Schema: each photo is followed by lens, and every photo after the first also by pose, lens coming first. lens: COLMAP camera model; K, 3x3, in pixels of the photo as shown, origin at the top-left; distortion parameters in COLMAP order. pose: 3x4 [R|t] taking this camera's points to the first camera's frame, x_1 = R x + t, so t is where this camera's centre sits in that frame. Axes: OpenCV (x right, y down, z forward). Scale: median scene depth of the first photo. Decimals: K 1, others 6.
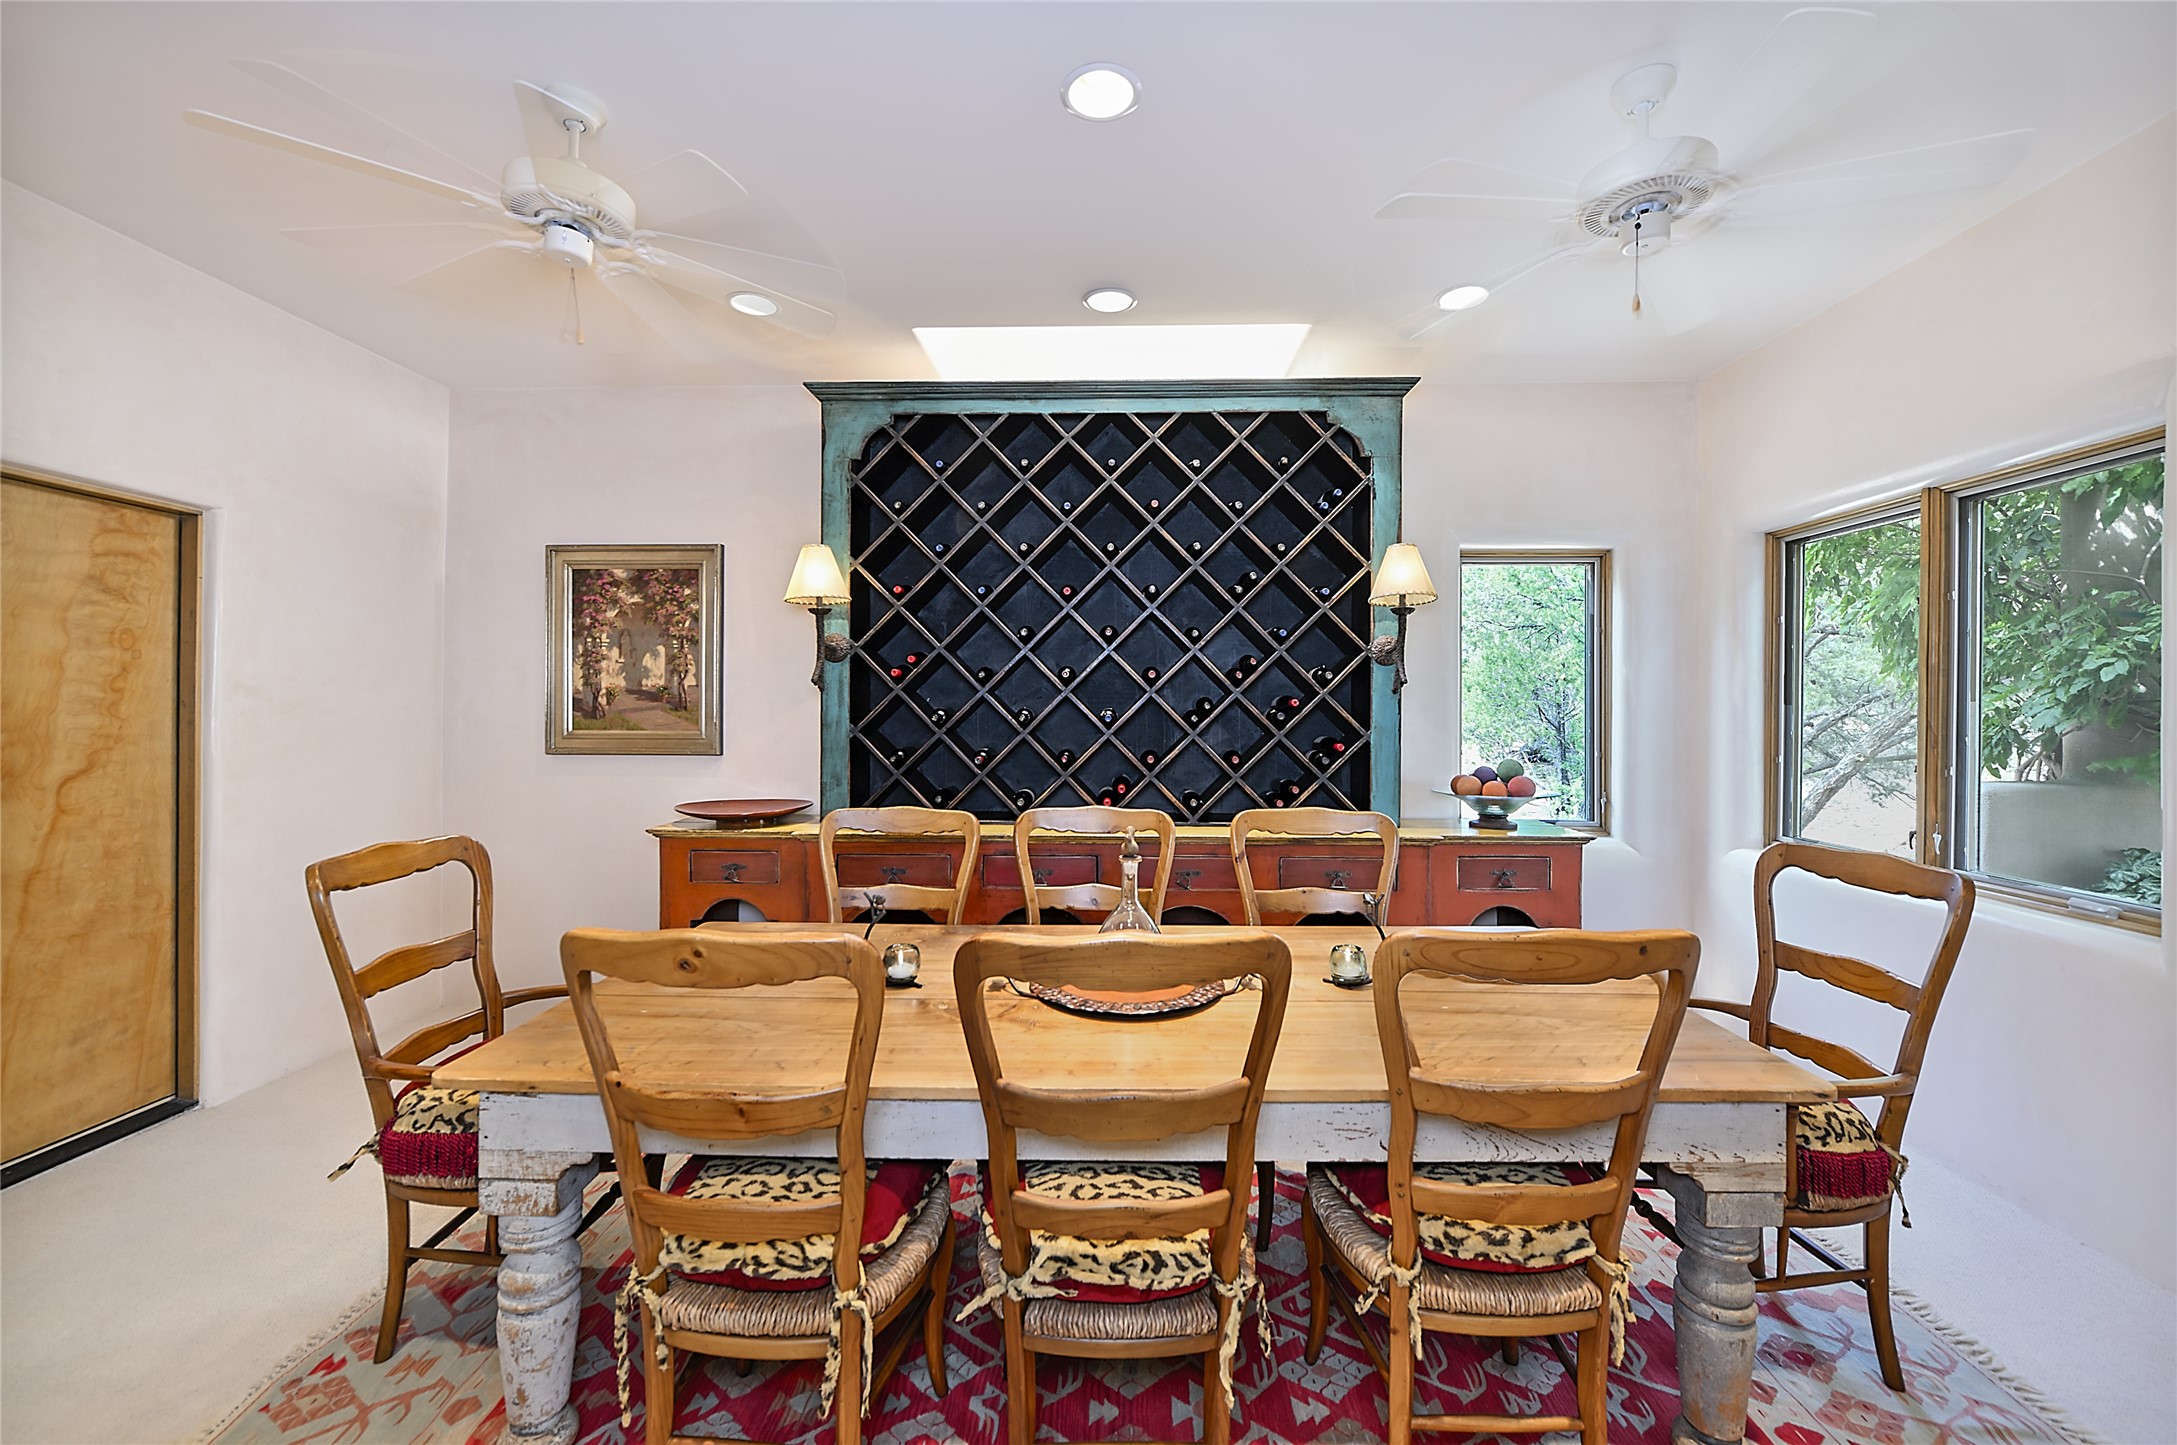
lens RADIAL K [[876.7, 0, 1090.4], [0, 876.7, 712.2], [0, 0, 1]] dist [-0.001242, 0.000000]
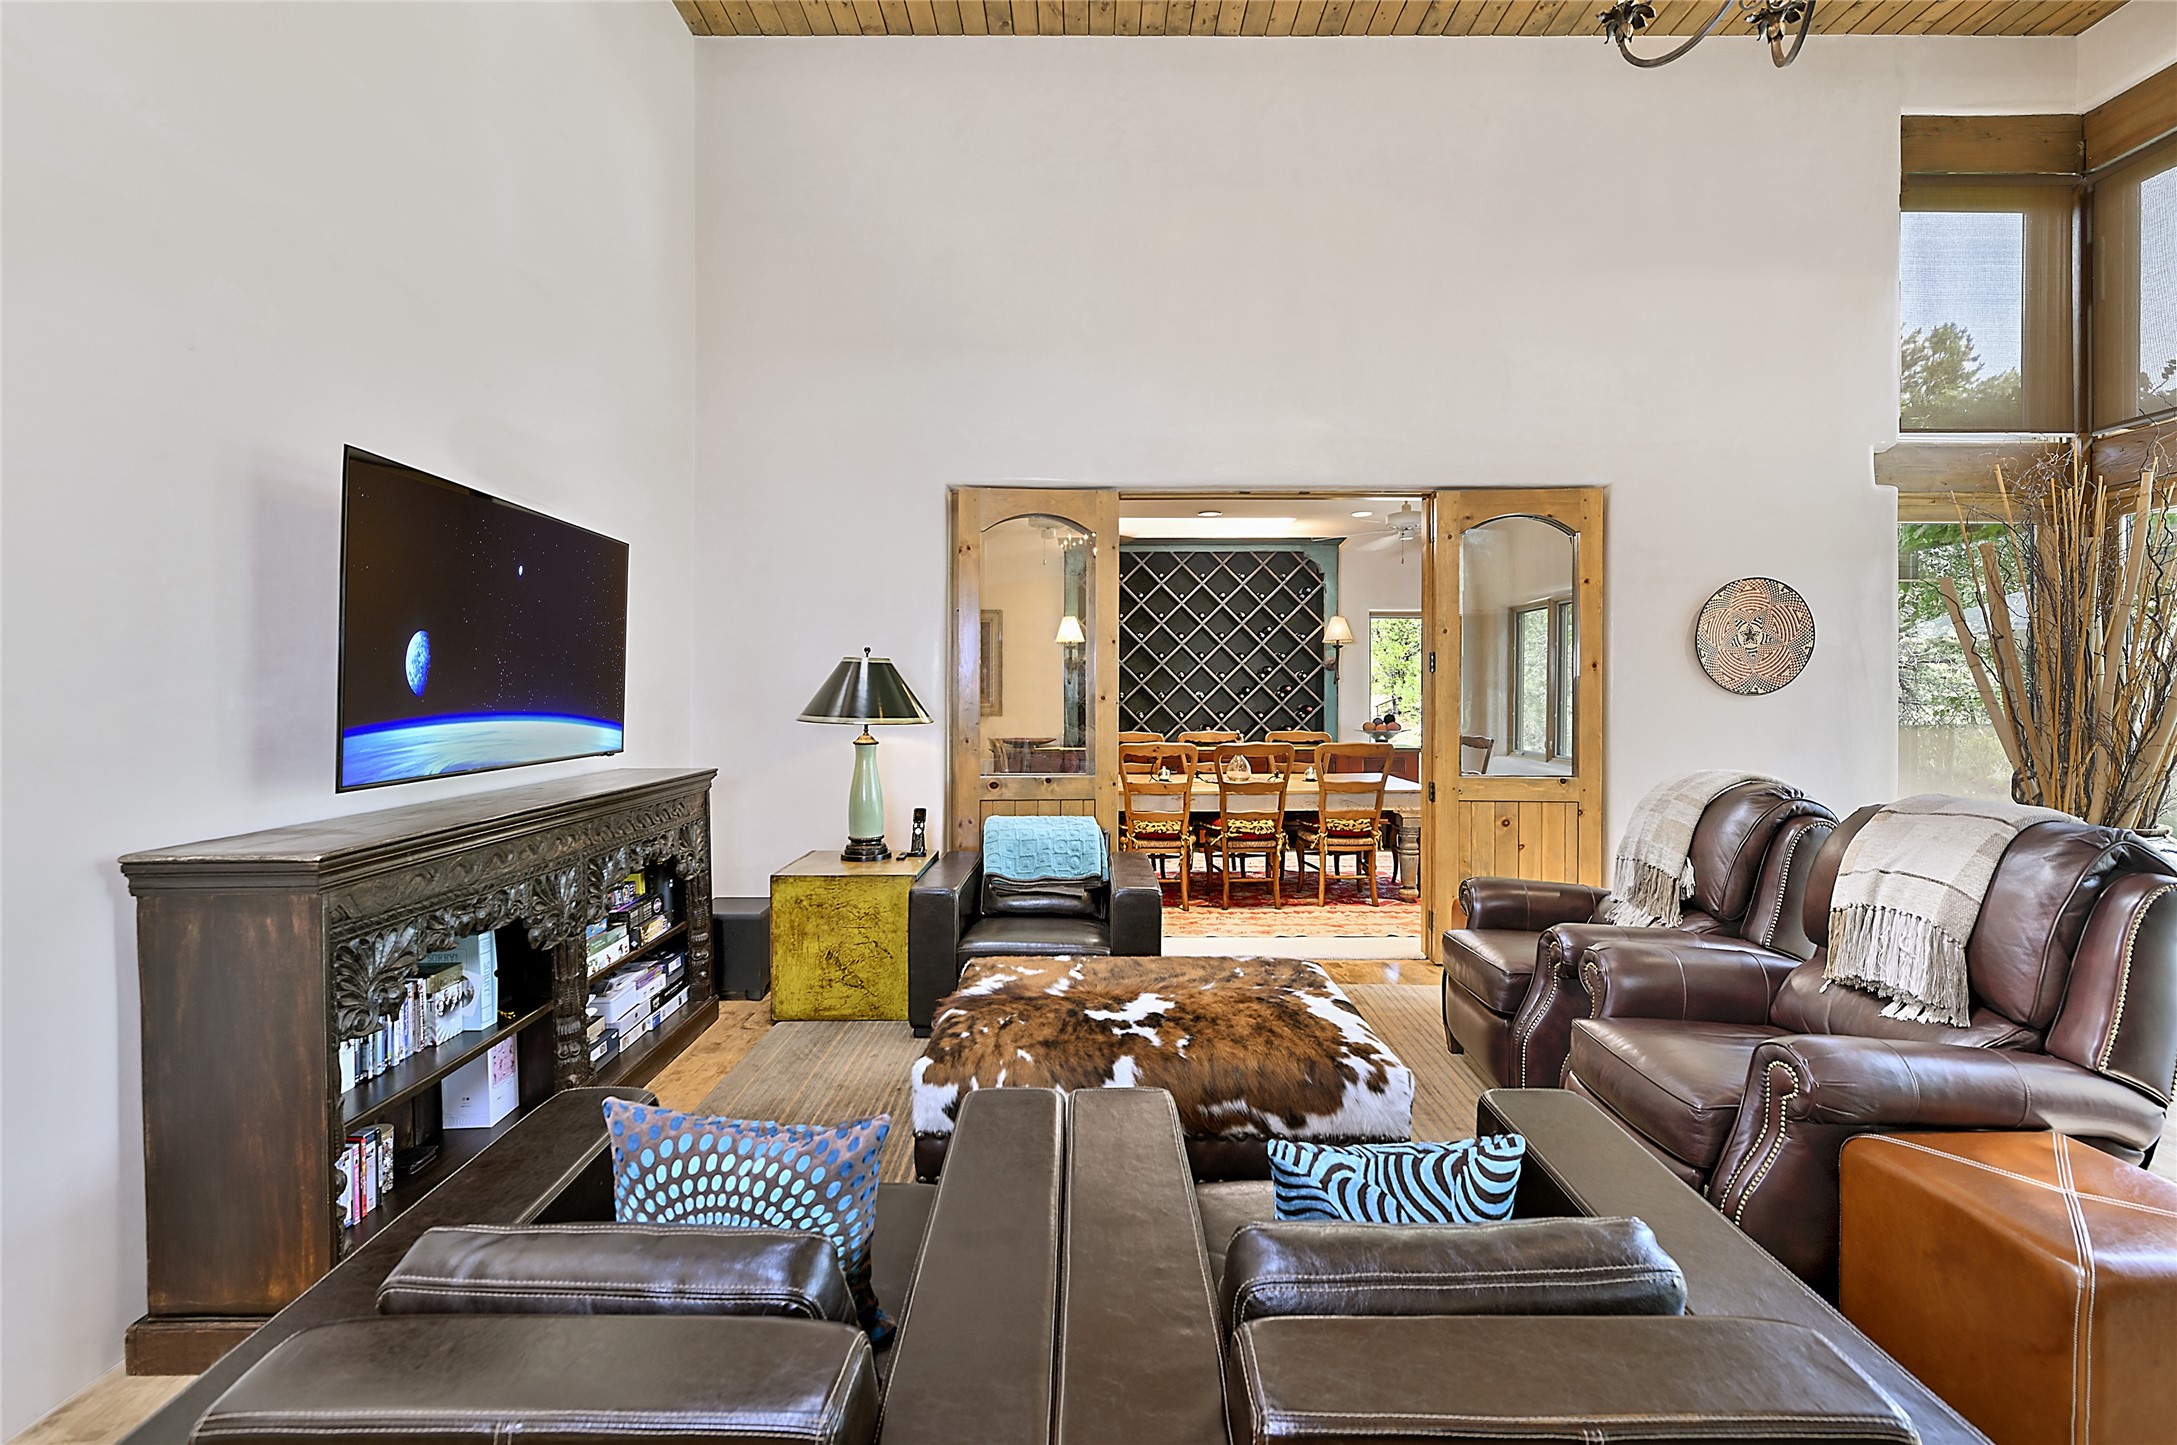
lens RADIAL K [[910.9, 0, 1079.7], [0, 910.9, 703.3], [0, 0, 1]] dist [0.000966, -0.000058]
pose [[0.999838, -0.006844, 0.016650, -0.319292], [0.006677, 0.999927, 0.010048, 0.000777], [-0.016717, -0.009935, 0.999811, -1.231097]]
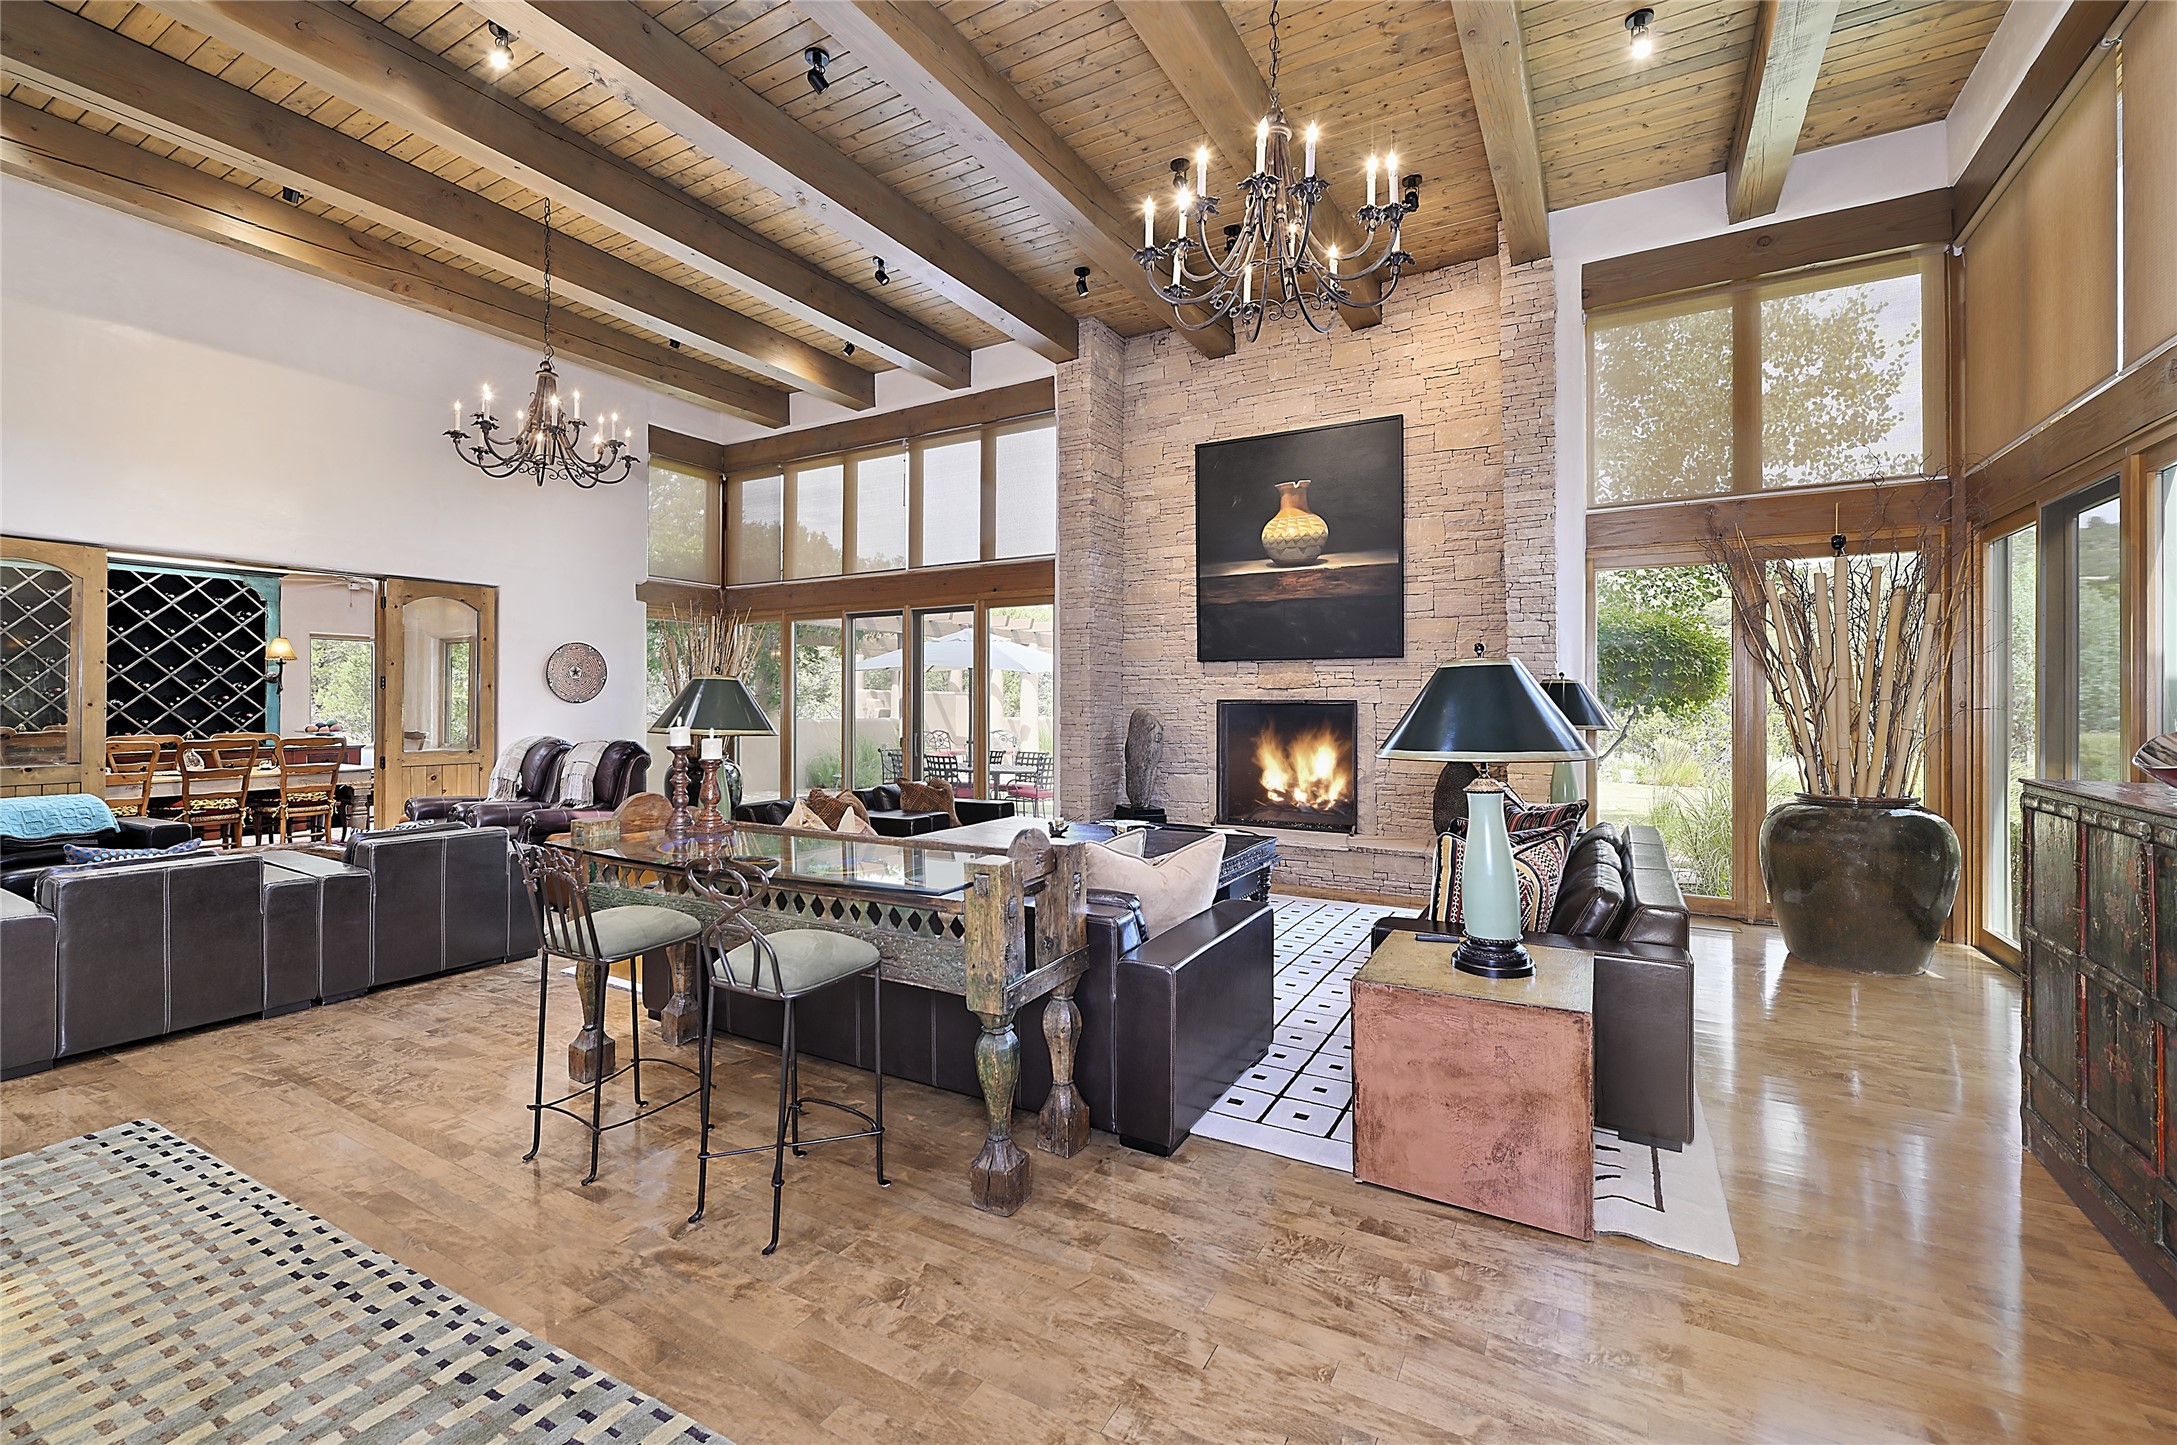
lens RADIAL K [[910.9, 0, 1094.9], [0, 910.9, 699.2], [0, 0, 1]] dist [0.000966, -0.000058]
pose [[0.475603, -0.000805, 0.879659, -0.874706], [0.002506, 0.999997, -0.000440, 0.002198], [-0.879656, 0.002414, 0.475604, -2.407594]]
